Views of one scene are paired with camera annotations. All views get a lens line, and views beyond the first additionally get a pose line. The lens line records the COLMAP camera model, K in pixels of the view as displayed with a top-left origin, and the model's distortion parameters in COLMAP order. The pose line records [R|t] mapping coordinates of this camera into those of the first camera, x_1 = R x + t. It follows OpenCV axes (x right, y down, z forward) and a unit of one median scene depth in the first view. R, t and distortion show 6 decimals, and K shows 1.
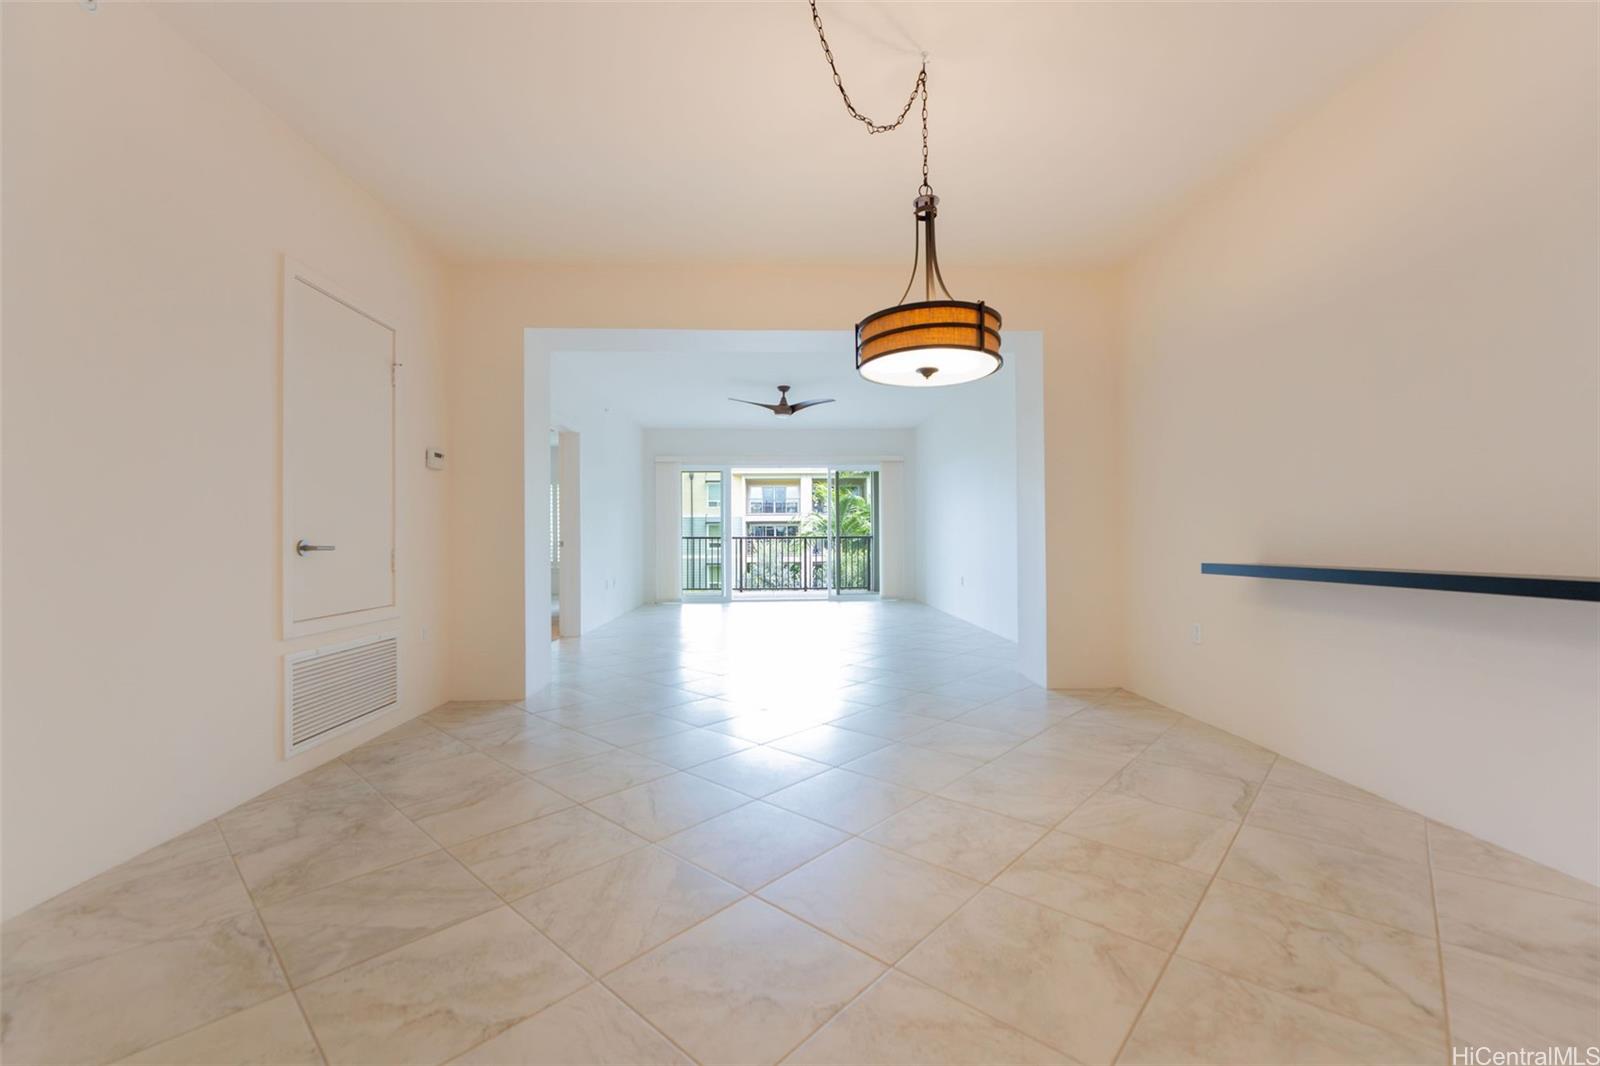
lens RADIAL K [[649.8, 0, 797.5], [0, 649.8, 536.7], [0, 0, 1]] dist [-0.003706, -0.000543]
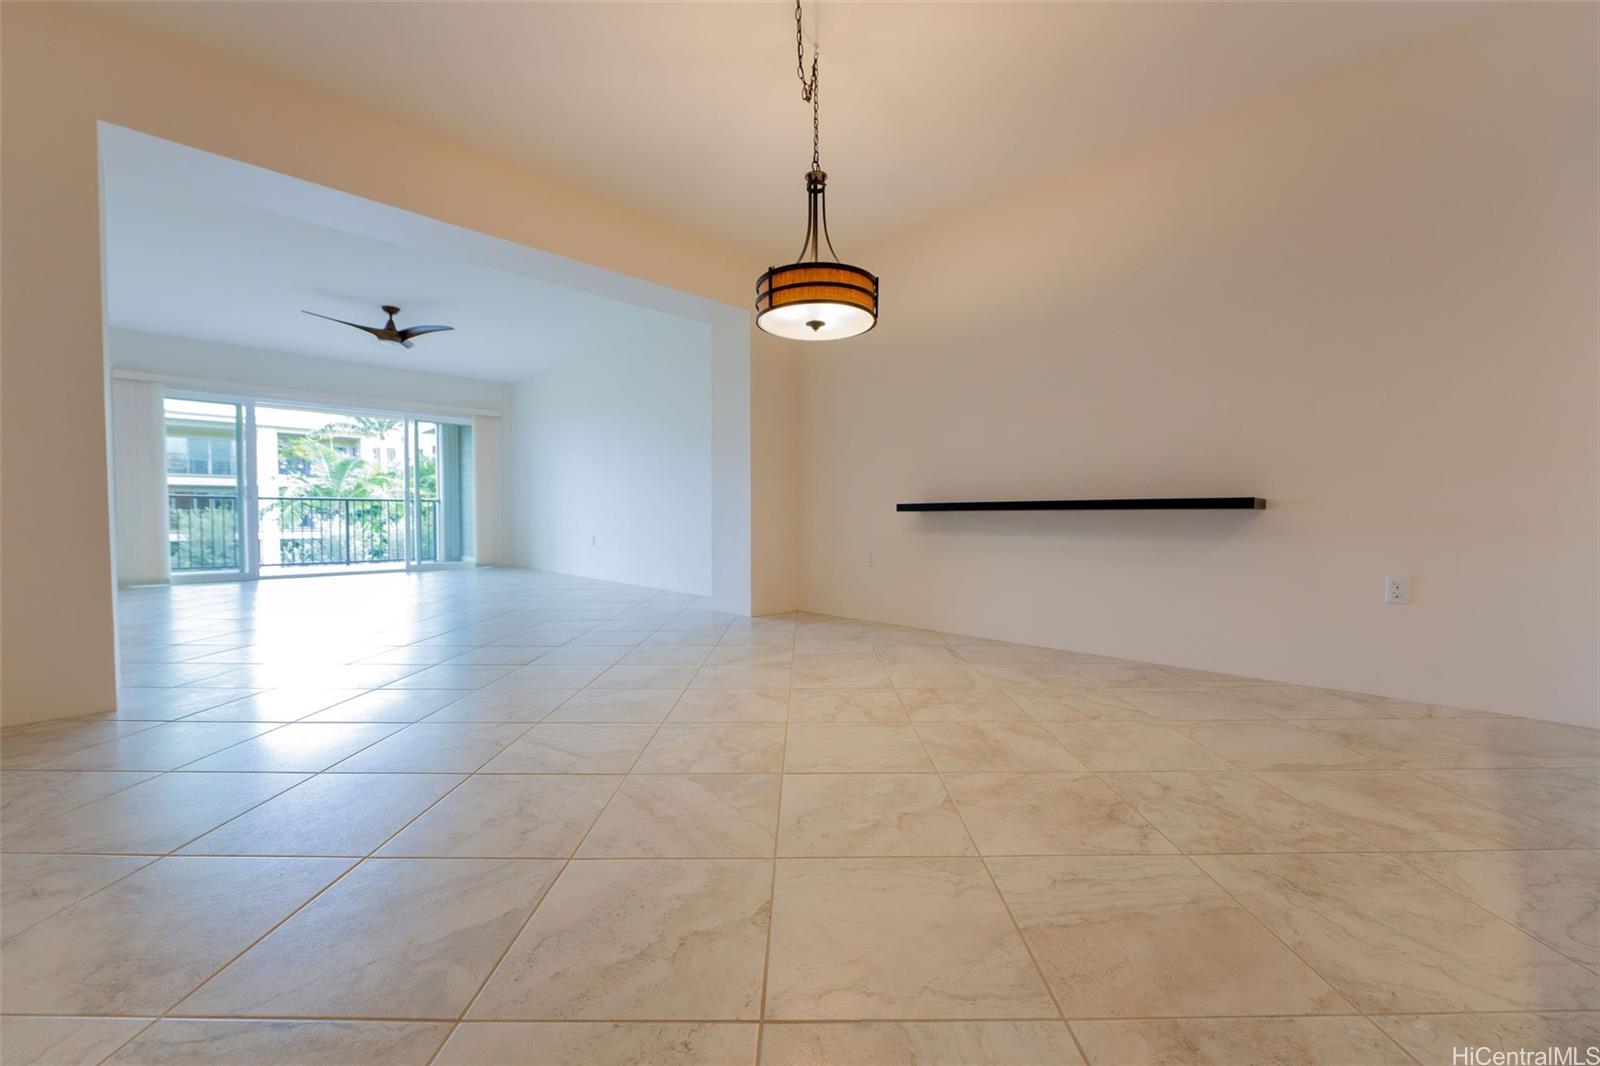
lens RADIAL K [[636.8, 0, 797.2], [0, 636.8, 535.3], [0, 0, 1]] dist [-0.000058, -0.000126]
pose [[0.742152, -0.012824, 0.670109, -0.183307], [-0.009891, 0.999499, 0.030081, 0.027947], [-0.670159, -0.028952, 0.741653, 0.047912]]
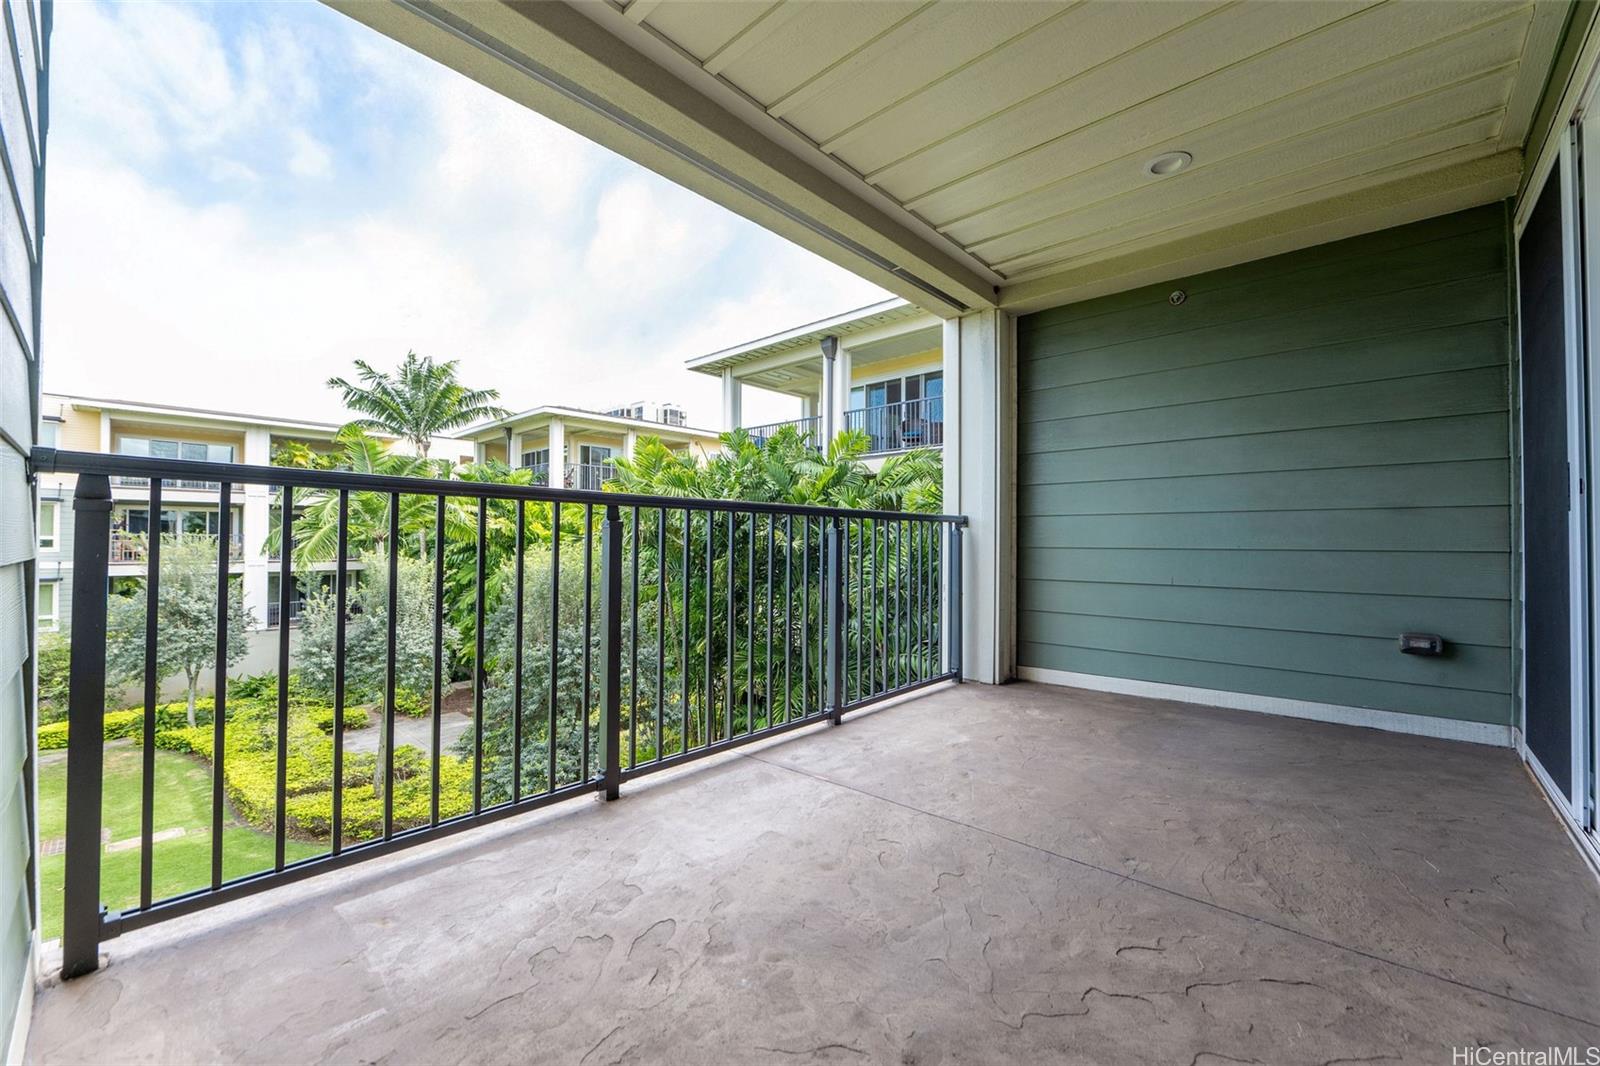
lens RADIAL K [[636.8, 0, 797.2], [0, 636.8, 535.3], [0, 0, 1]] dist [-0.000058, -0.000126]
pose [[0.707776, 0.013844, 0.706301, -0.307742], [-0.011693, 0.999901, -0.007881, 0.019914], [-0.706340, -0.002681, 0.707867, 1.437565]]
